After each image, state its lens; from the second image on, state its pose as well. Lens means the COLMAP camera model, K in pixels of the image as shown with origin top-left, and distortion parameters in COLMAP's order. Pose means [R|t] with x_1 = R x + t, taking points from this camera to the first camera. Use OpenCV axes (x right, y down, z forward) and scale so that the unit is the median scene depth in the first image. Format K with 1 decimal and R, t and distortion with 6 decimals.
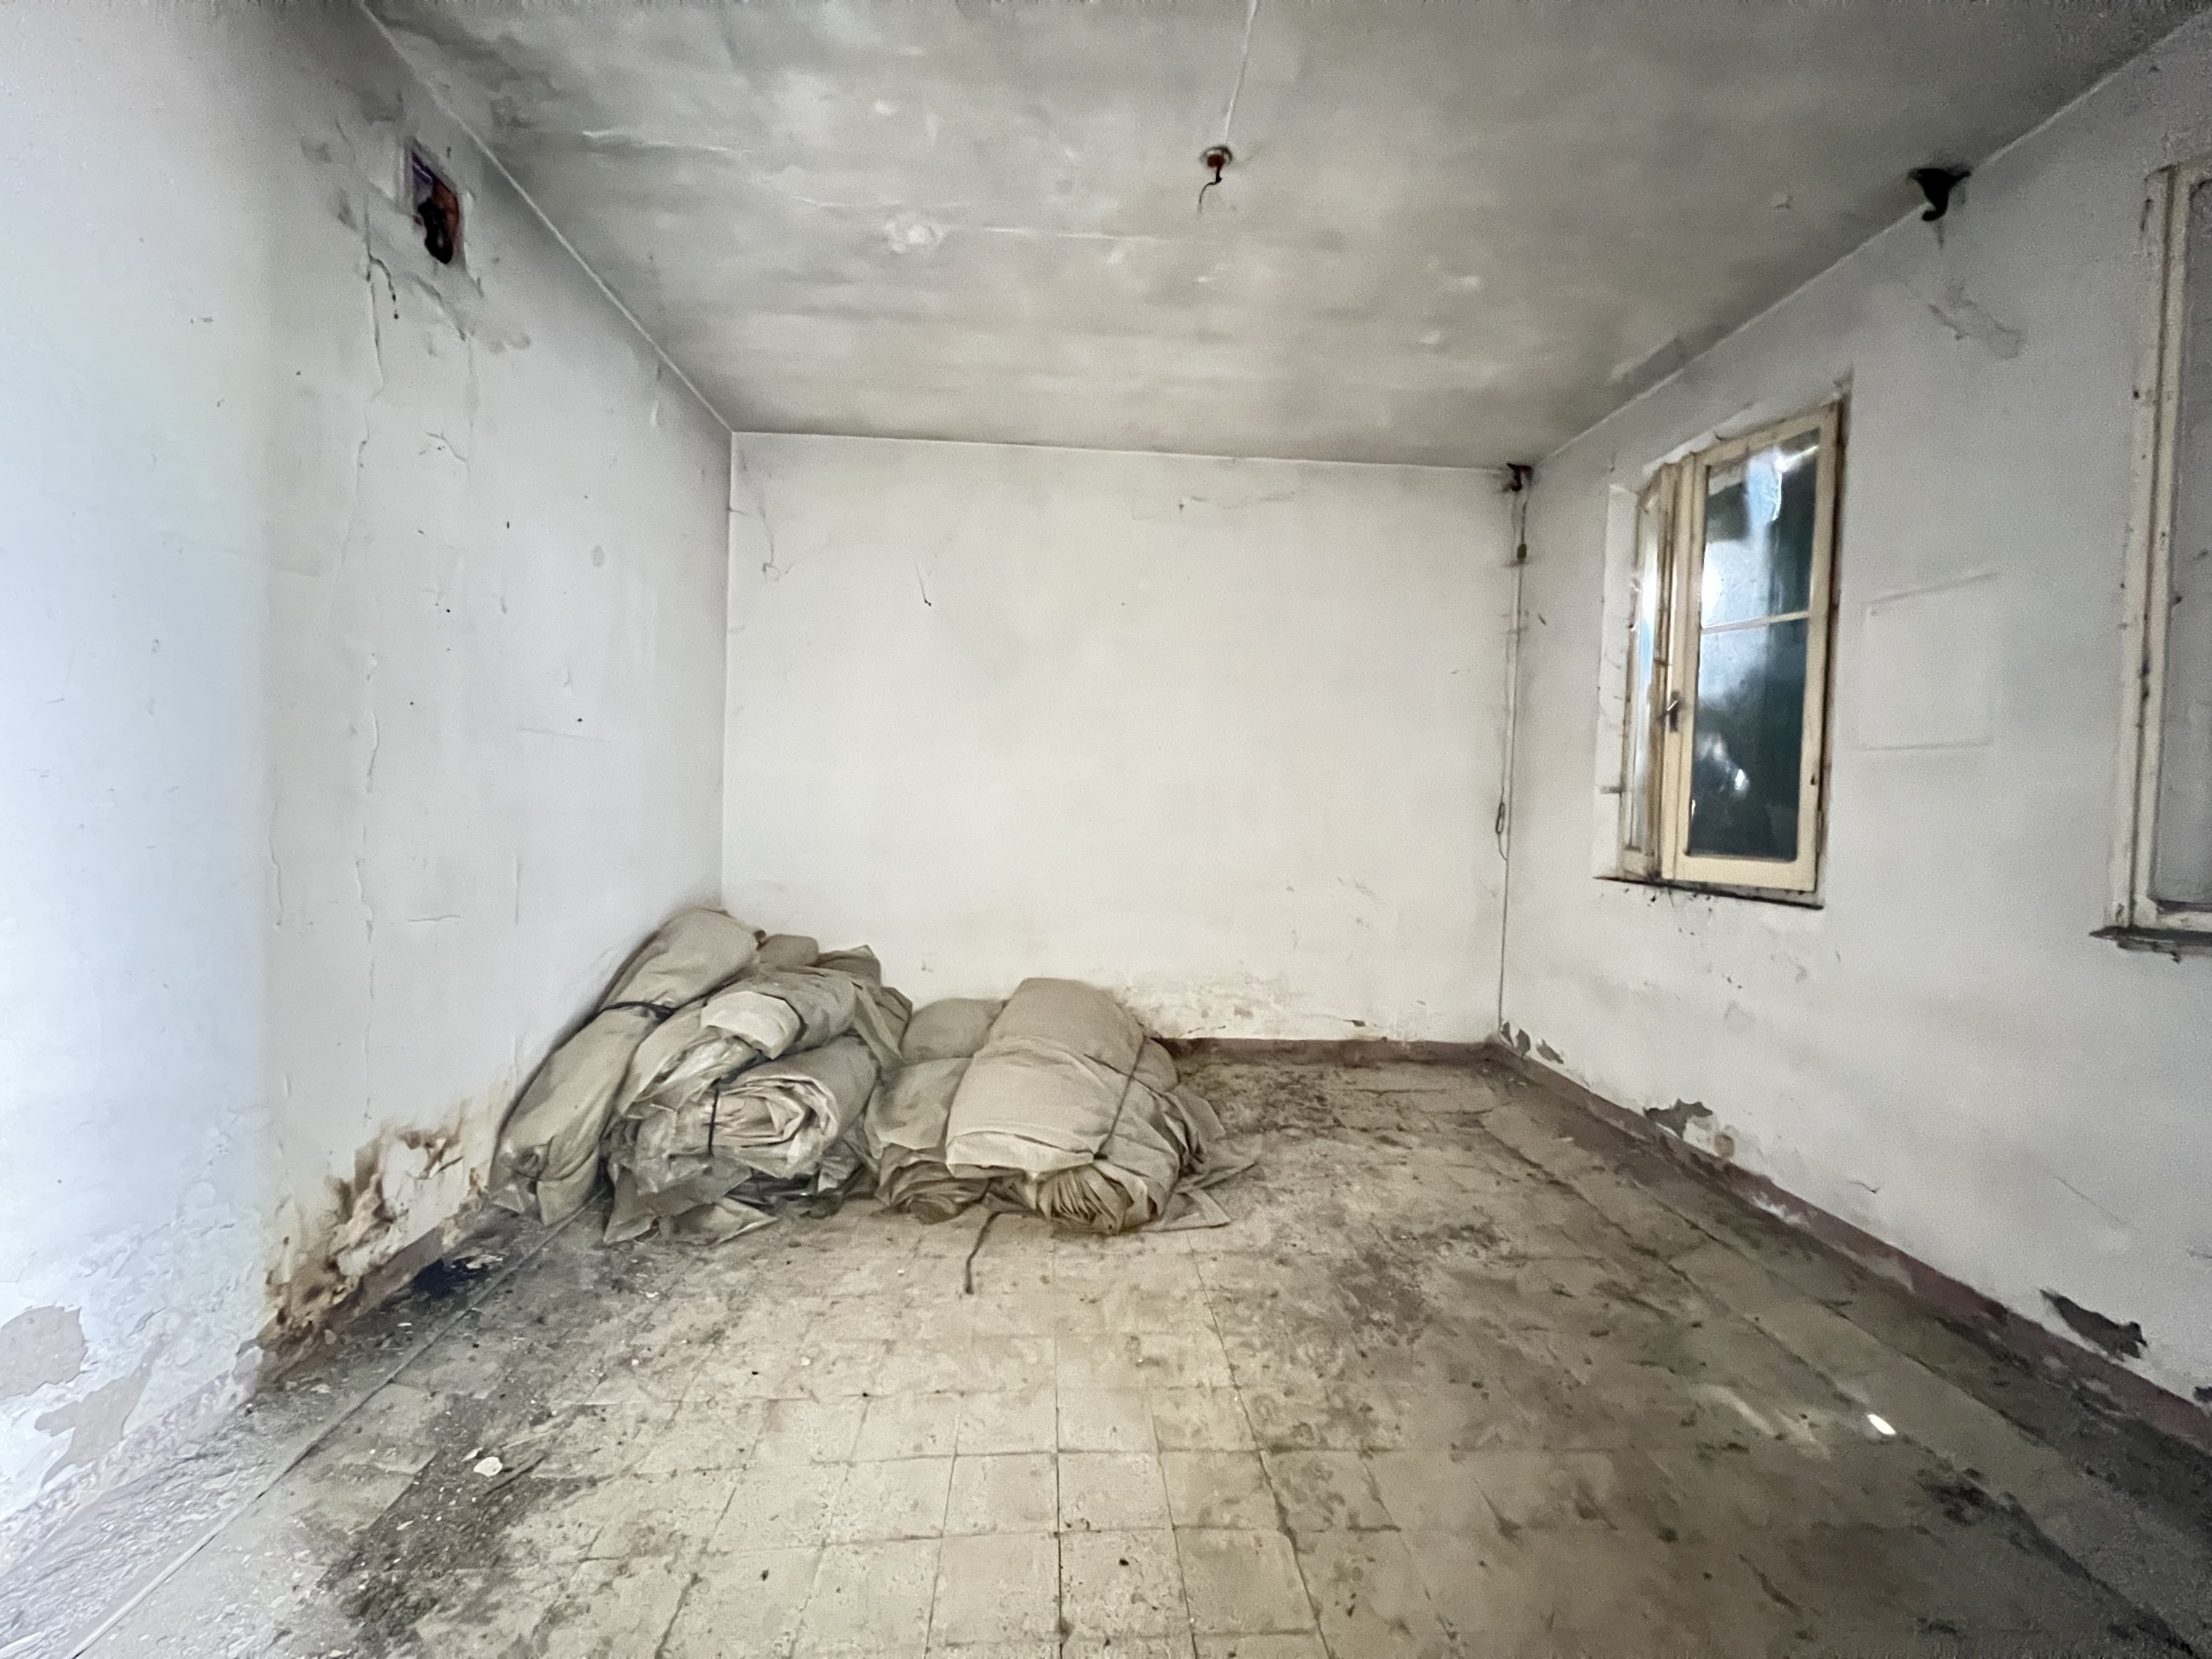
lens RADIAL K [[886.8, 0, 1100.7], [0, 886.8, 824.3], [0, 0, 1]] dist [-0.003160, 0.001229]
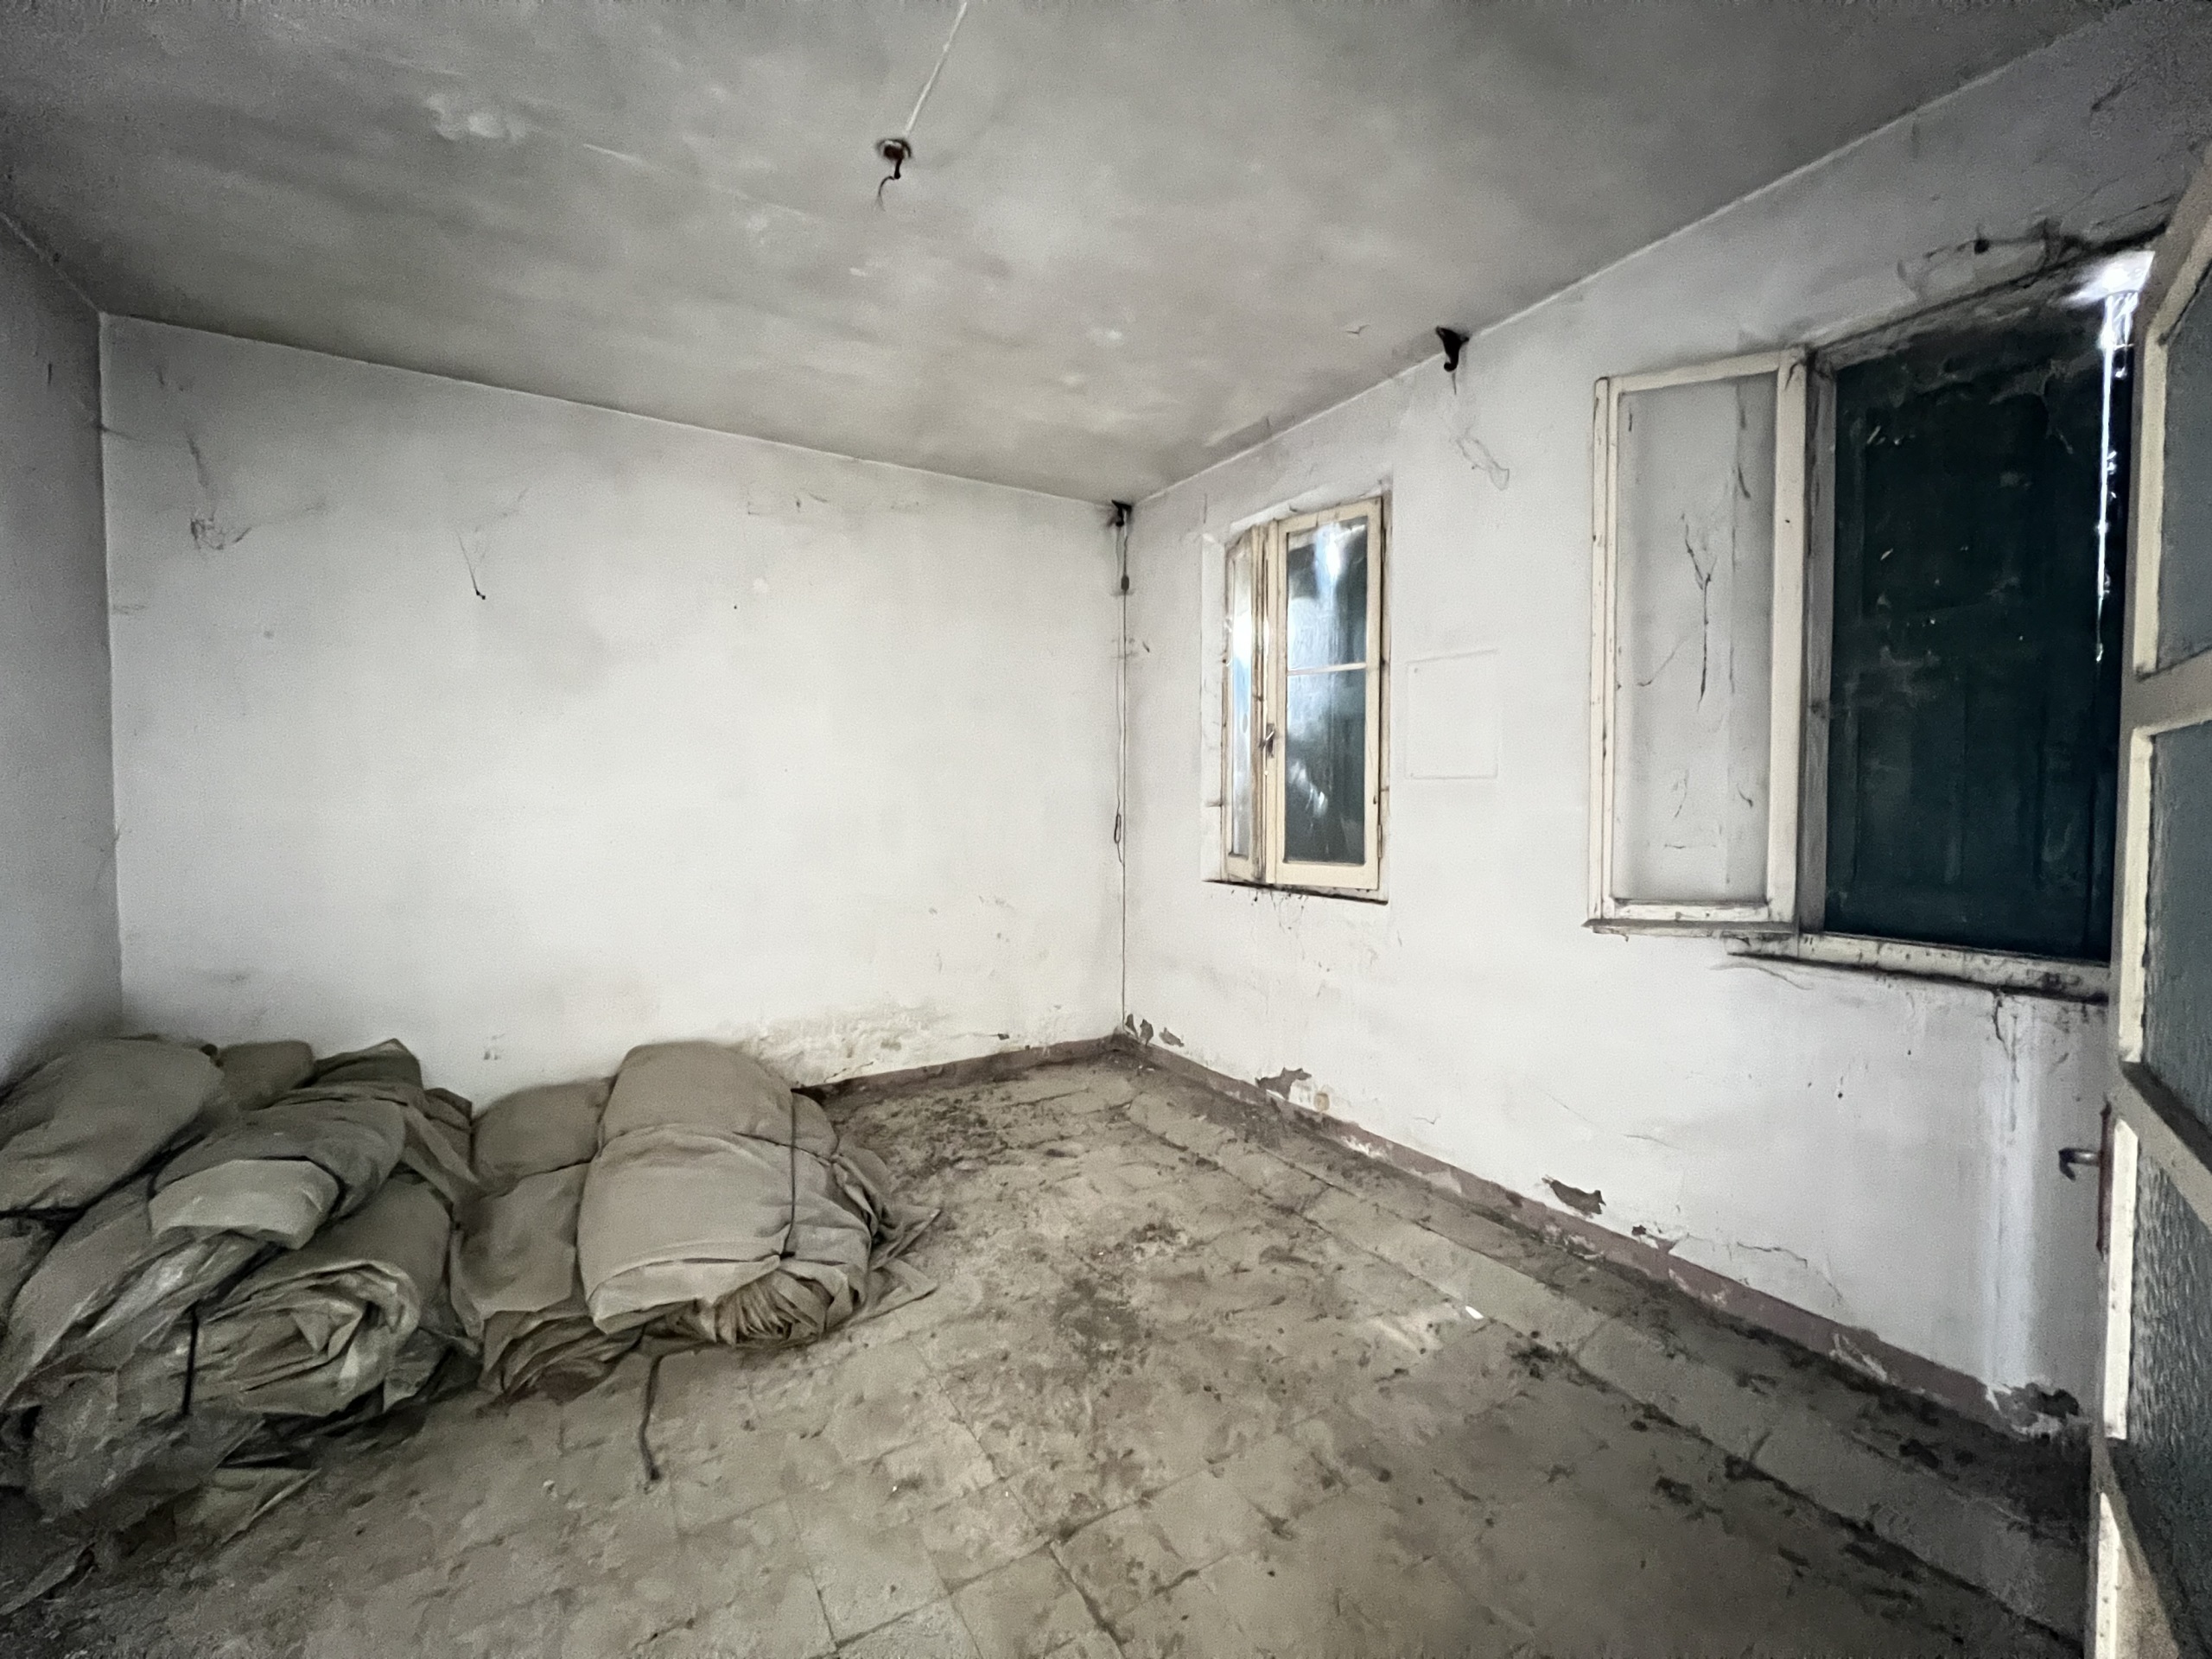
lens RADIAL K [[886.8, 0, 1113.0], [0, 886.8, 829.4], [0, 0, 1]] dist [-0.003160, 0.001229]
pose [[0.882416, -0.048500, 0.467964, -0.109309], [0.041233, 0.998817, 0.025766, -0.058697], [-0.468660, -0.003441, 0.883372, 0.075230]]
